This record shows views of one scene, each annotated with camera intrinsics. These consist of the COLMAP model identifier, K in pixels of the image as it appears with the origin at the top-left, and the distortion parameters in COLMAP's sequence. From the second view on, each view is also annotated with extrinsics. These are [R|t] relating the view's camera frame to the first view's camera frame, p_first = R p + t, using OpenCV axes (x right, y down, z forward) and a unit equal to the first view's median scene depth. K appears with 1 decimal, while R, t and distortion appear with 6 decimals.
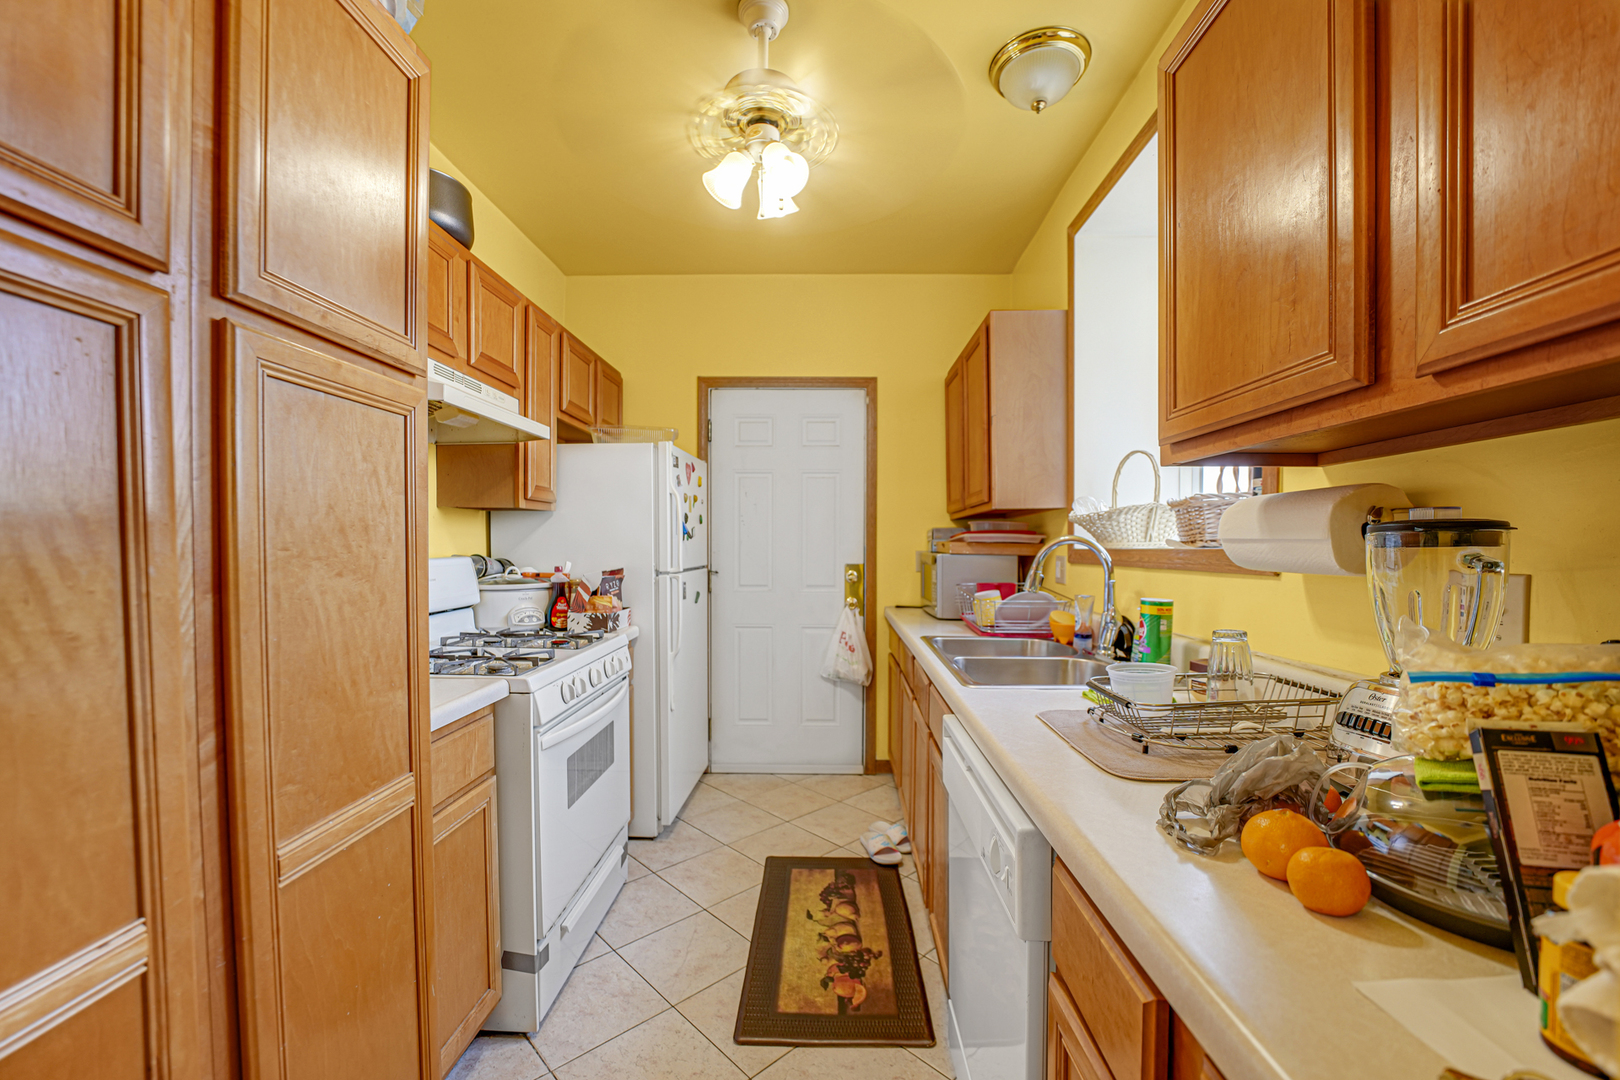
lens RADIAL K [[655.4, 0, 817.3], [0, 655.4, 564.7], [0, 0, 1]] dist [-0.024419, 0.001350]
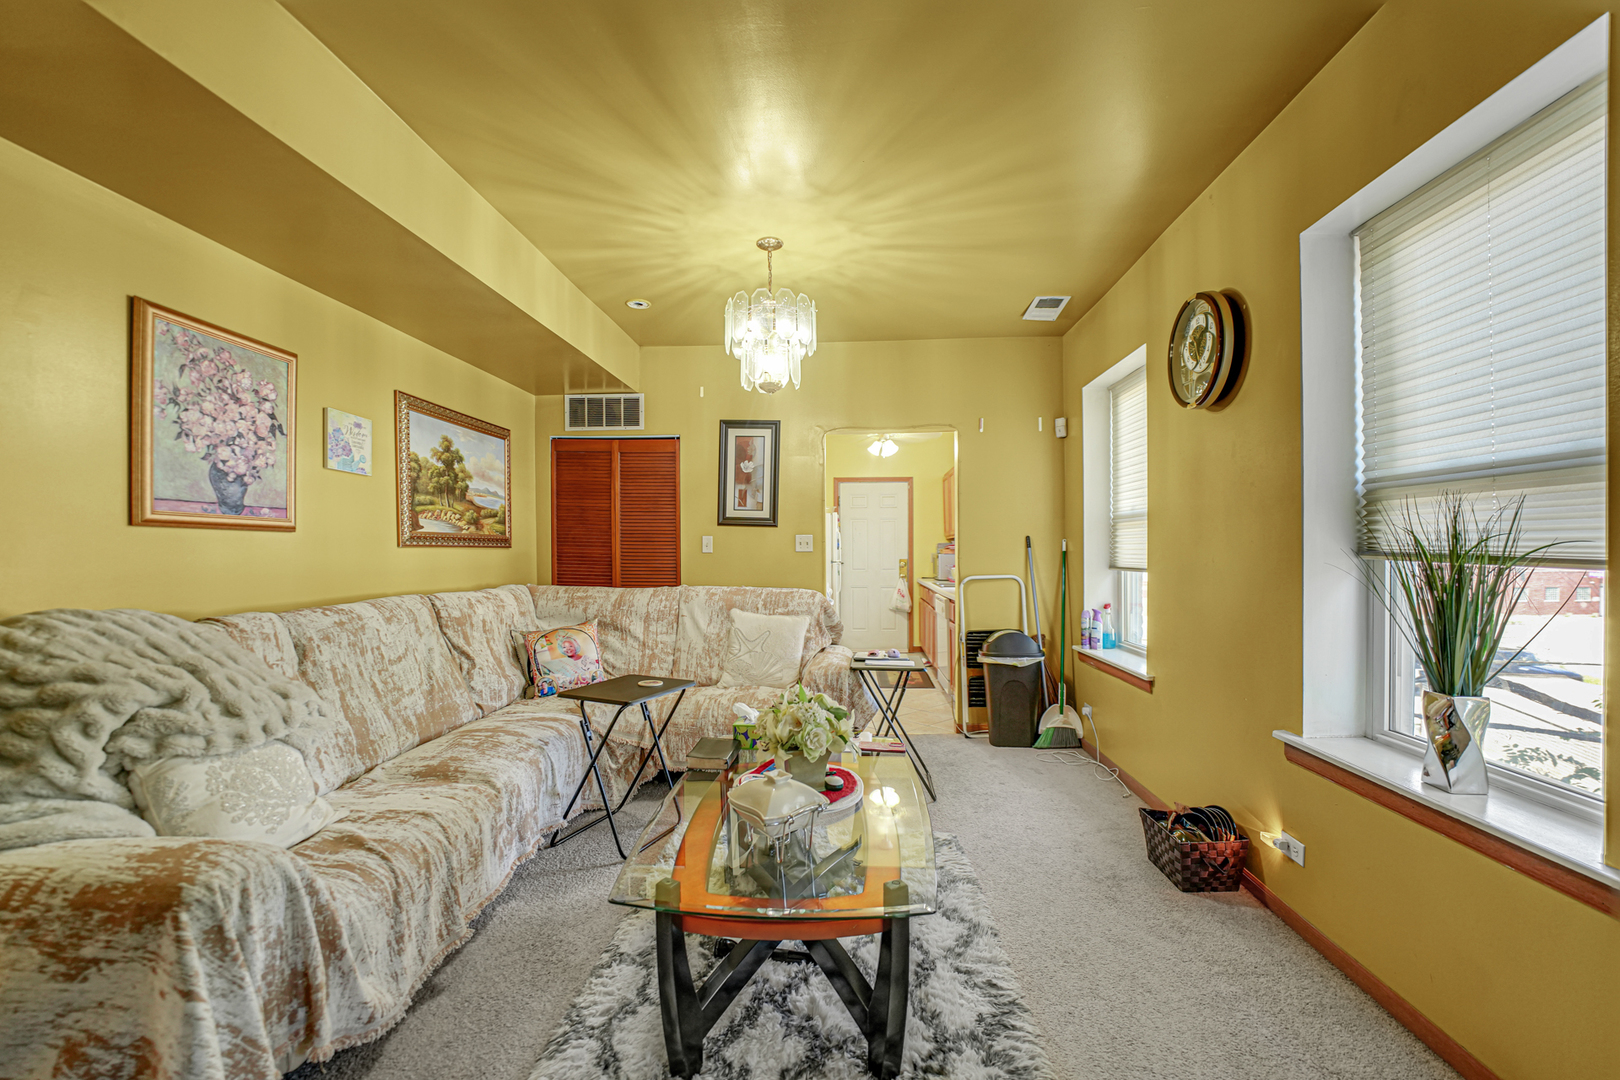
lens RADIAL K [[655.4, 0, 809.8], [0, 655.4, 554.9], [0, 0, 1]] dist [-0.024419, 0.001350]
pose [[0.999258, -0.005065, -0.038168, -0.187004], [0.004440, 0.999855, -0.016436, 0.020037], [0.038246, 0.016255, 0.999136, -1.316509]]
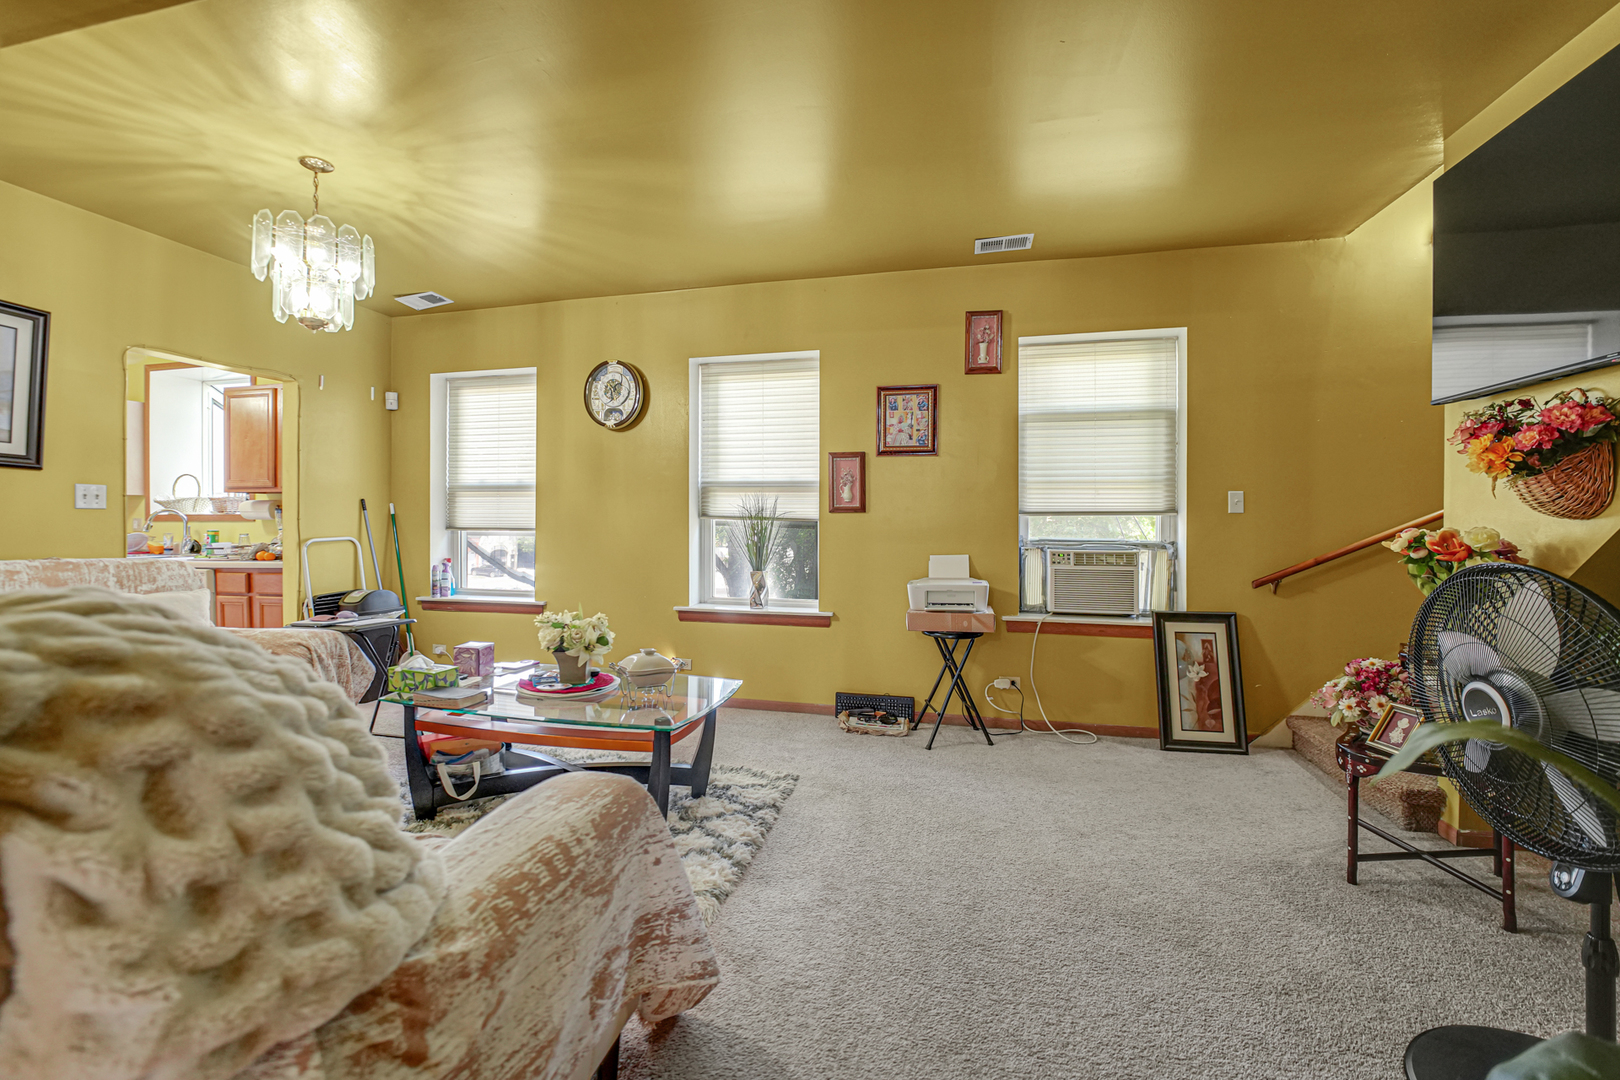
lens RADIAL K [[655.4, 0, 799.6], [0, 655.4, 533.4], [0, 0, 1]] dist [-0.024419, 0.001350]
pose [[0.219421, -0.017539, 0.975473, -0.911948], [0.014121, 0.999791, 0.014799, 0.028048], [-0.975528, 0.010527, 0.219623, -1.180793]]
